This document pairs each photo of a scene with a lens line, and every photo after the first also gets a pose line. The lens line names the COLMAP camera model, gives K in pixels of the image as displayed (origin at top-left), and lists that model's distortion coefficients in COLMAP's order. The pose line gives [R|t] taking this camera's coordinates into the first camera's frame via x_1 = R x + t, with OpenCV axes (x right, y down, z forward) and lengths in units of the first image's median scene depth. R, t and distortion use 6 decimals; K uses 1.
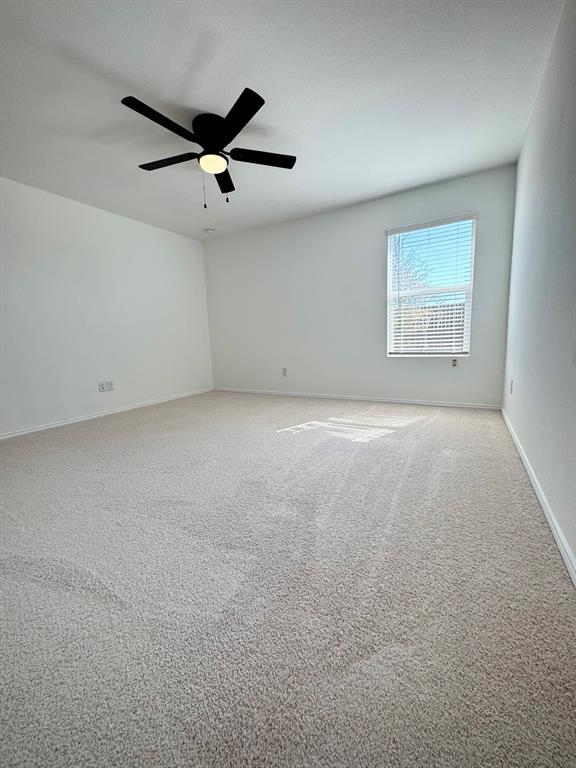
lens RADIAL K [[305.3, 0, 287.1], [0, 305.3, 386.1], [0, 0, 1]] dist [-0.001589, 0.000640]
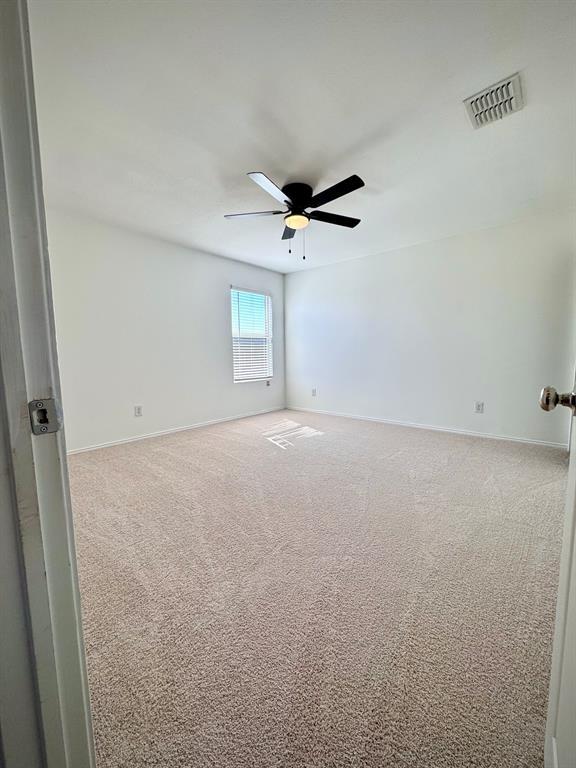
lens RADIAL K [[305.3, 0, 286.4], [0, 305.3, 386.5], [0, 0, 1]] dist [-0.001589, 0.000640]
pose [[0.190381, -0.066072, 0.979484, -0.964031], [0.160965, 0.986330, 0.035248, -0.102870], [-0.968424, 0.150953, 0.198414, 0.621008]]
